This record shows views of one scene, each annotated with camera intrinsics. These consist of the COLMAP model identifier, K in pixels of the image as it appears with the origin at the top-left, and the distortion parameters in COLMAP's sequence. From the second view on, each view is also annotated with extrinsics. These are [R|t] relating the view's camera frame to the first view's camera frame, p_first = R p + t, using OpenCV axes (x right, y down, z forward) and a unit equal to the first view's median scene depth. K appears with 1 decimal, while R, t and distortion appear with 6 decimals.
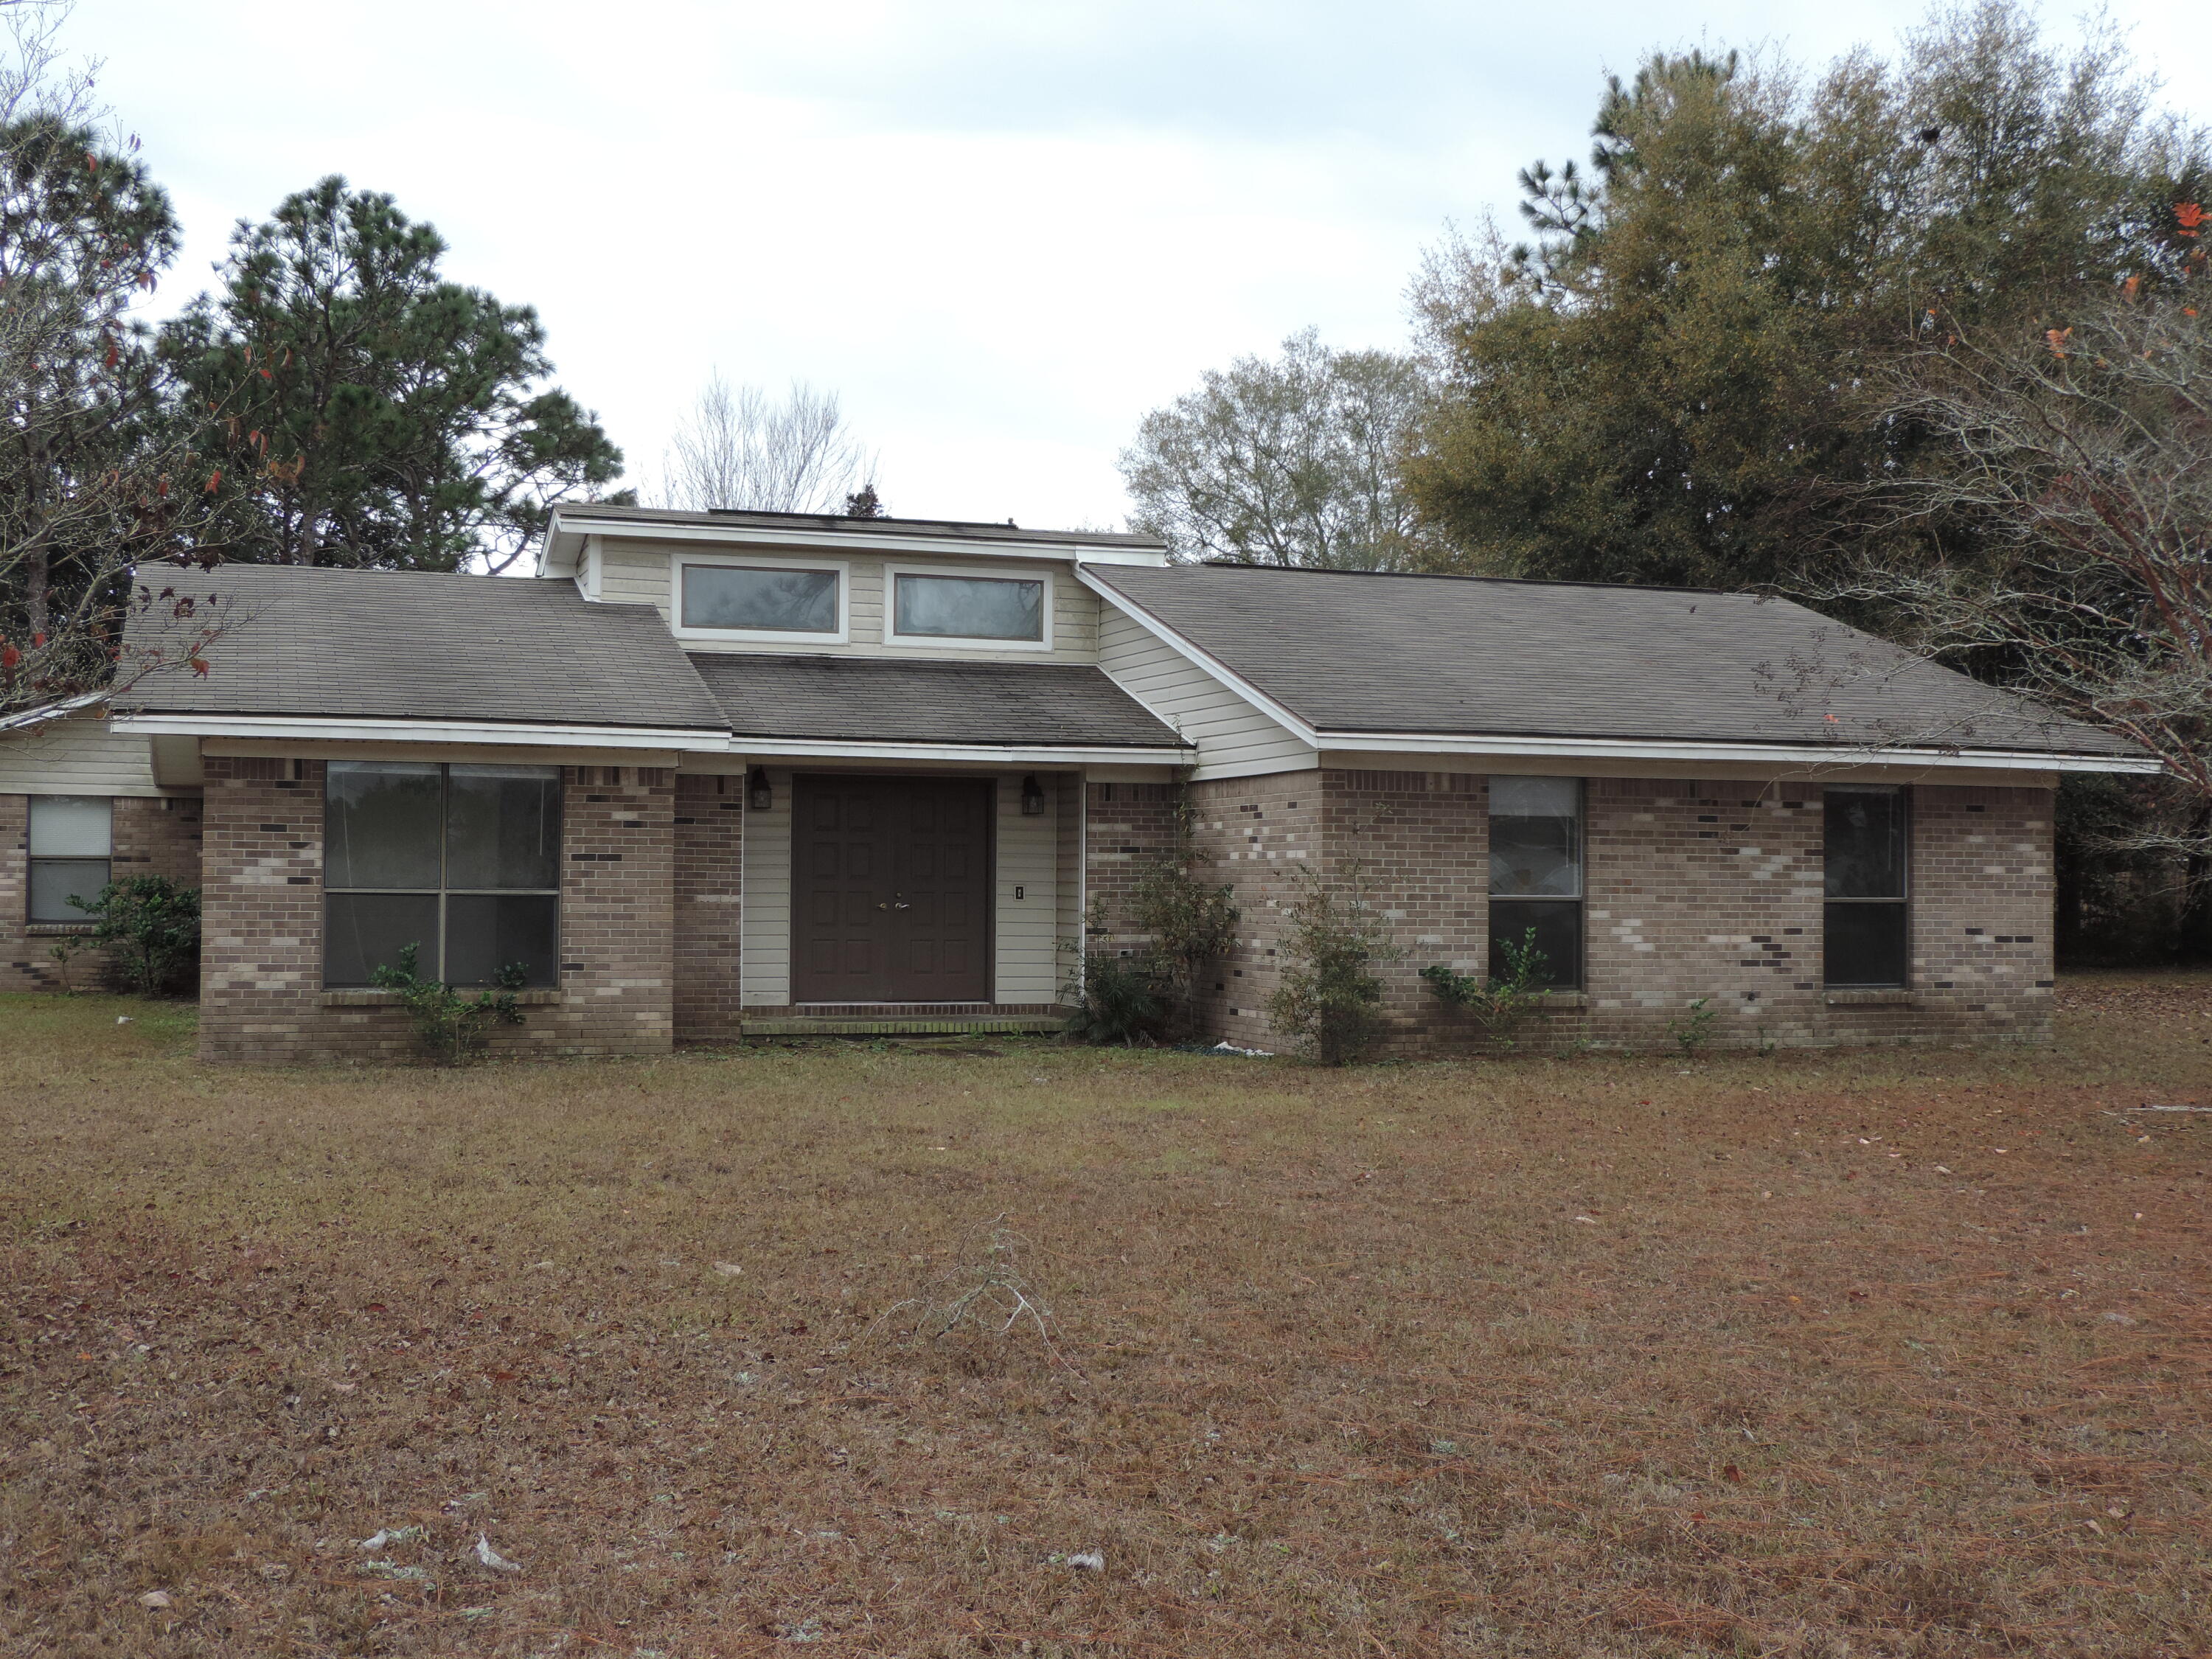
lens RADIAL K [[2315.1, 0, 1101.0], [0, 2315.1, 828.5], [0, 0, 1]] dist [-0.005623, 0.000000]
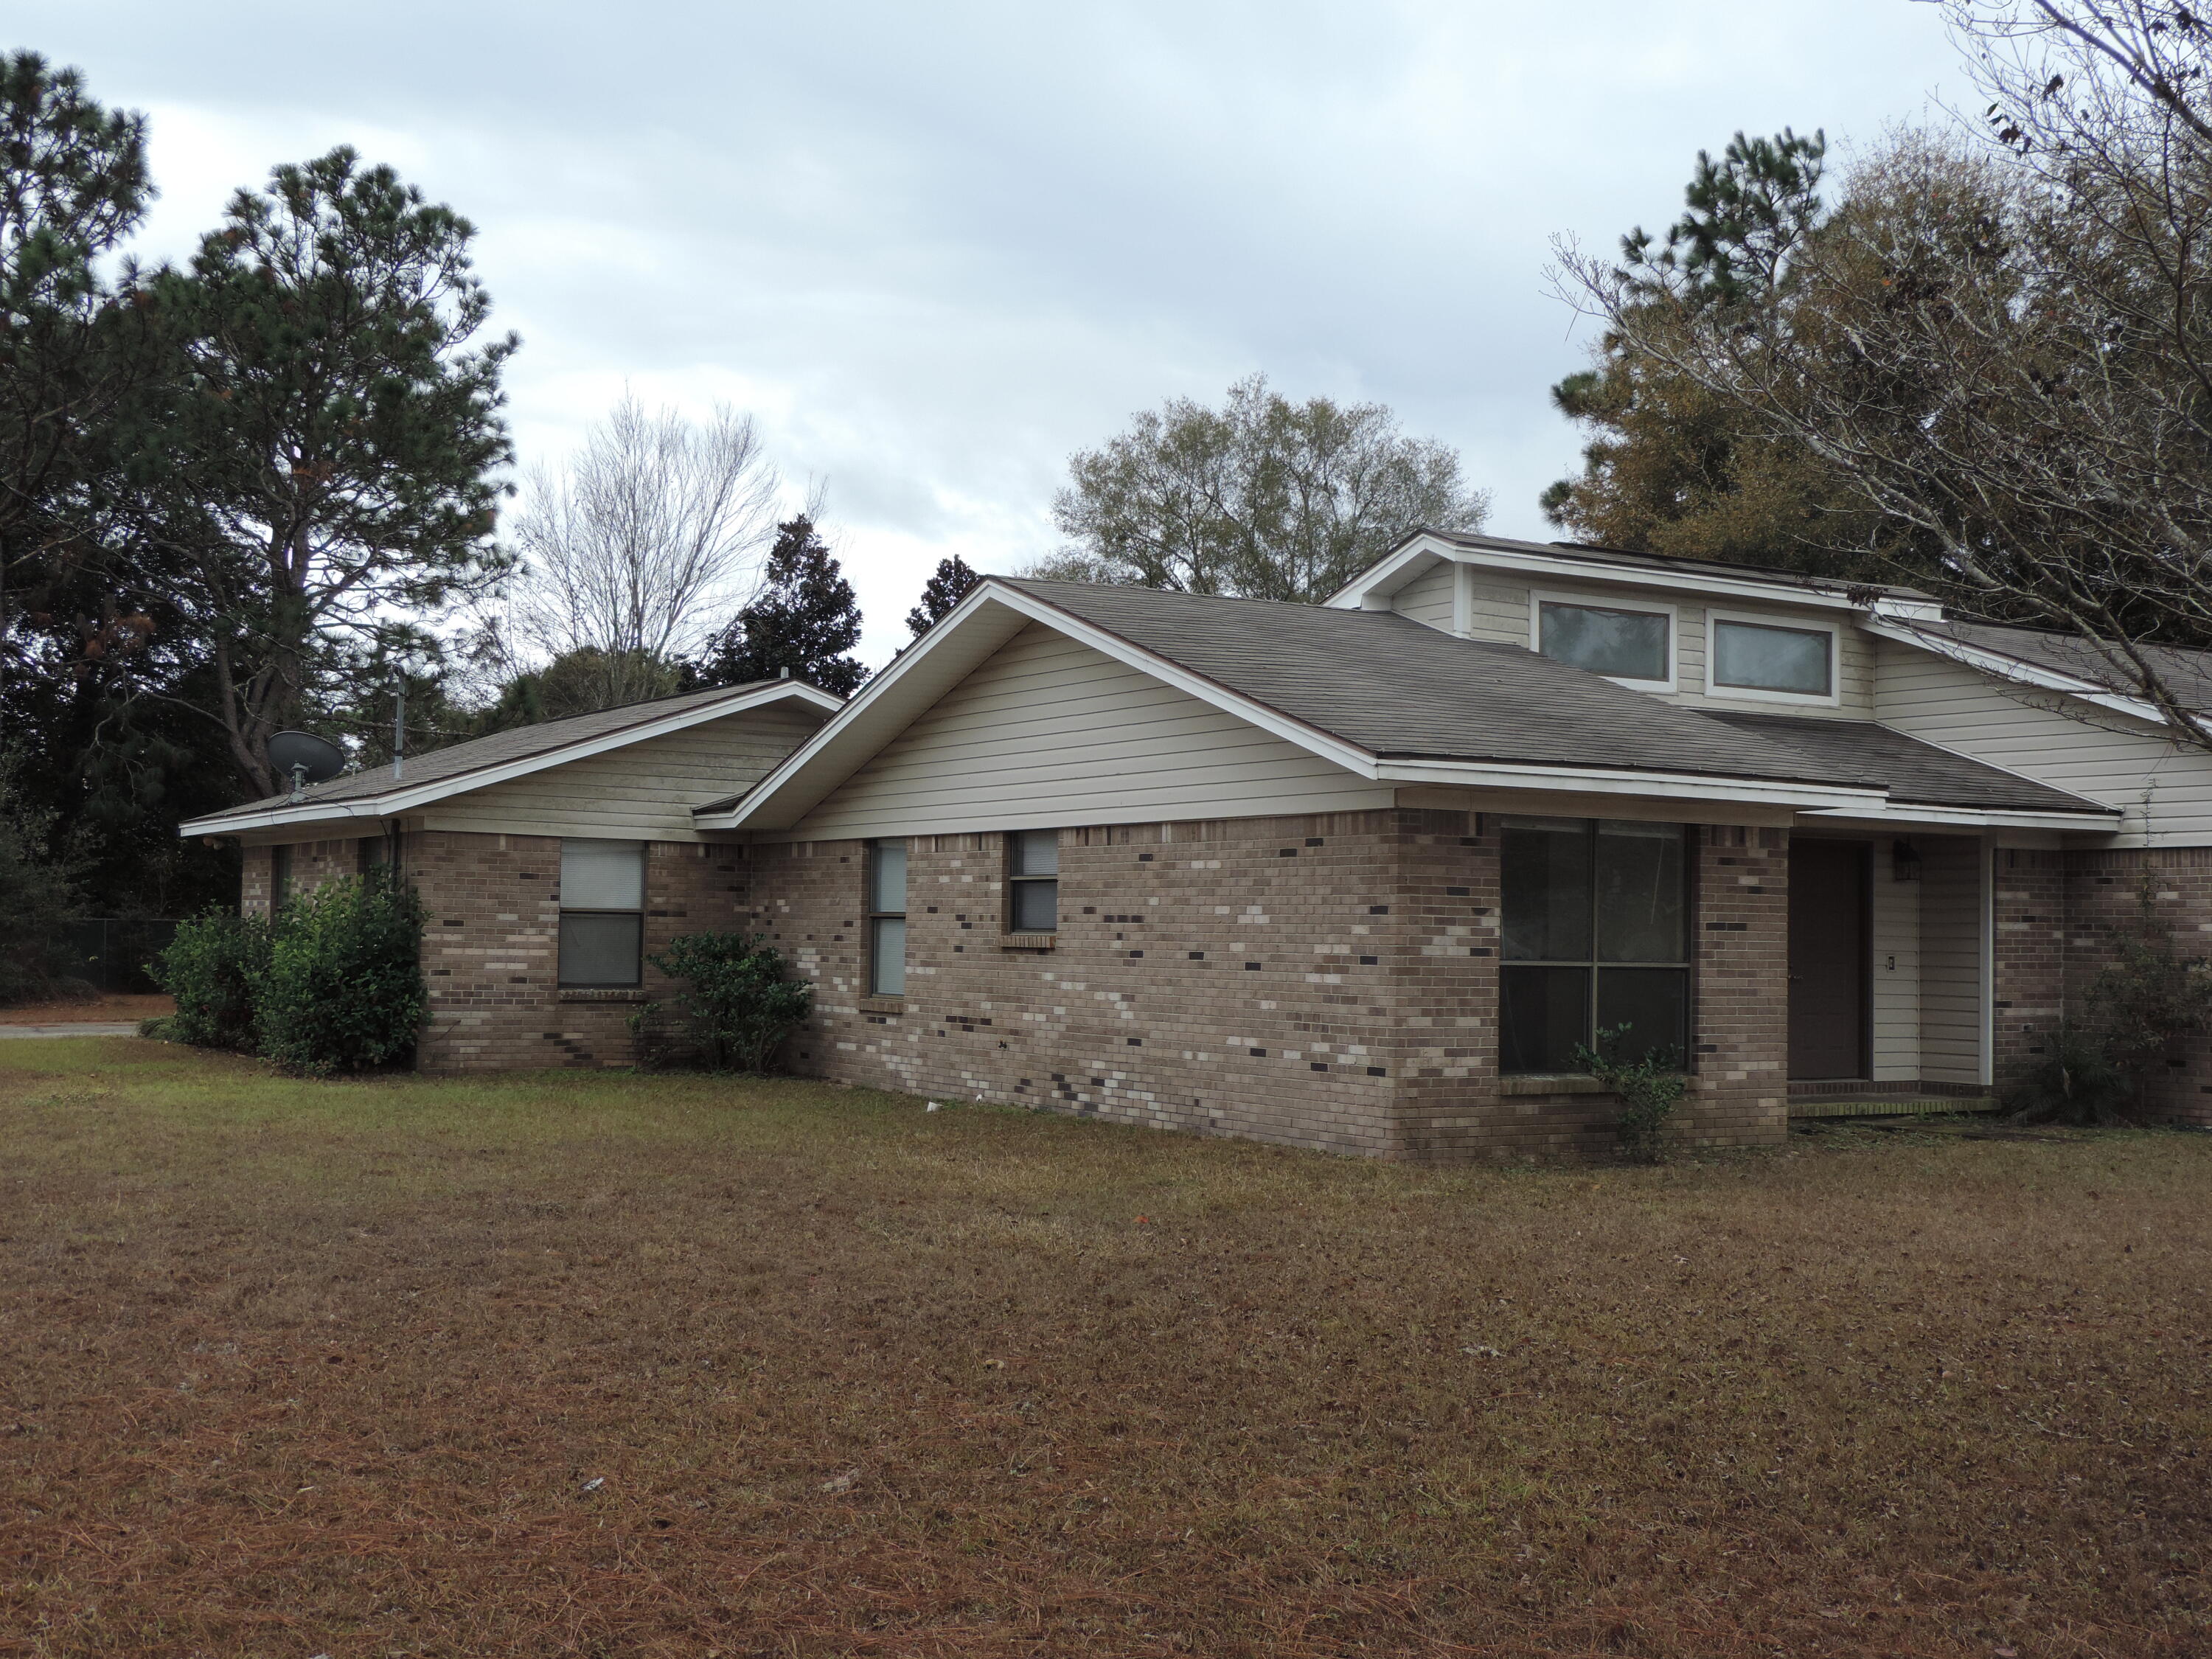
lens RADIAL K [[2315.1, 0, 1106.9], [0, 2315.1, 830.2], [0, 0, 1]] dist [-0.005623, 0.000000]
pose [[0.977532, 0.016833, 0.210114, -0.638710], [-0.012915, 0.999717, -0.020003, -0.003864], [-0.210391, 0.016840, 0.977472, 0.168187]]
